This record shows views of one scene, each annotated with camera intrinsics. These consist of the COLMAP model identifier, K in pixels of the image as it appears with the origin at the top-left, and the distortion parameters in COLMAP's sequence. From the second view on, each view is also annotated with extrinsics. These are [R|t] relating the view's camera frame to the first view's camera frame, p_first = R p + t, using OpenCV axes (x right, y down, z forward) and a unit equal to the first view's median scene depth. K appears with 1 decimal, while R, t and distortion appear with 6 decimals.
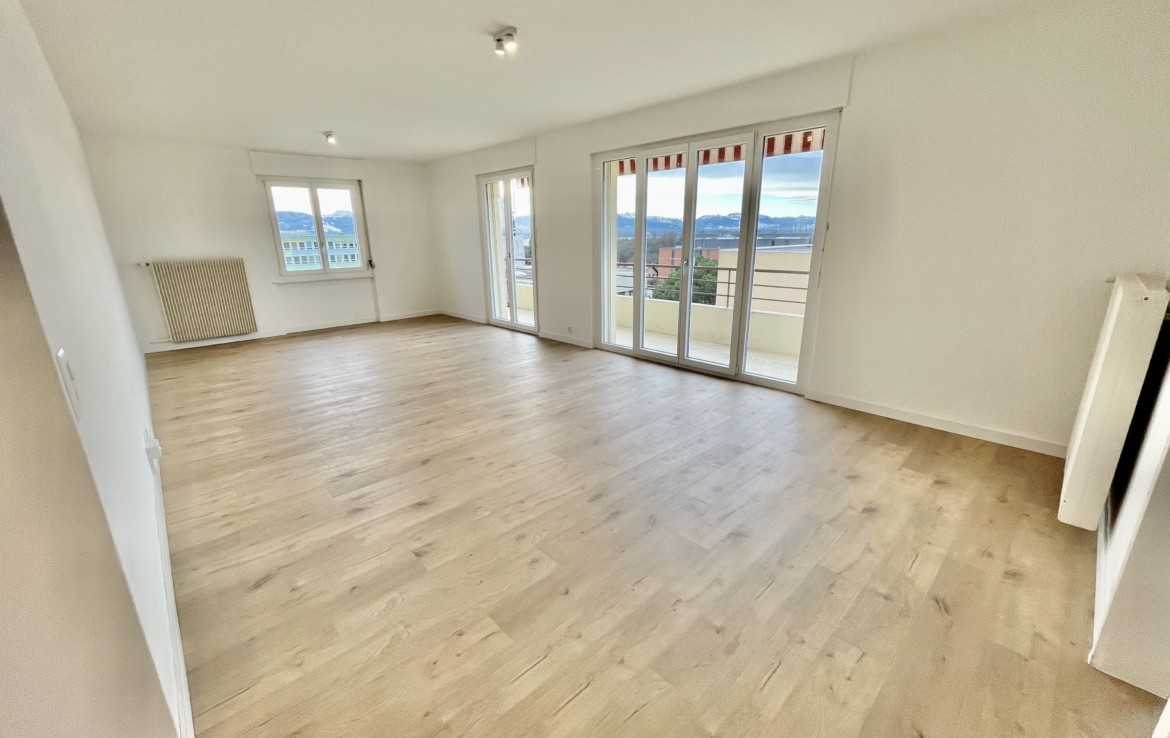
lens RADIAL K [[471.6, 0, 585.0], [0, 471.6, 369.0], [0, 0, 1]] dist [-0.001909, -0.000152]
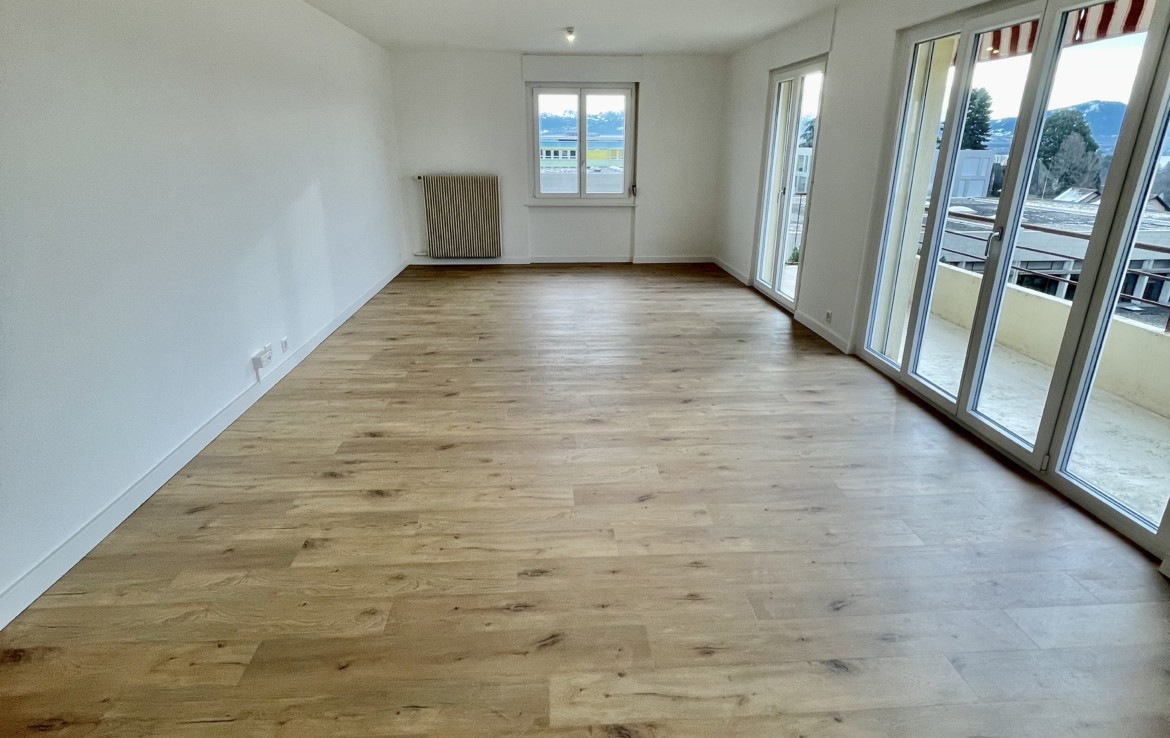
lens RADIAL K [[633.2, 0, 585.0], [0, 633.2, 369.0], [0, 0, 1]] dist [-0.003347, -0.001228]
pose [[0.772860, 0.232141, -0.590591, 0.268821], [-0.194019, 0.972561, 0.128382, -0.071626], [0.604188, 0.015364, 0.796694, 0.148451]]
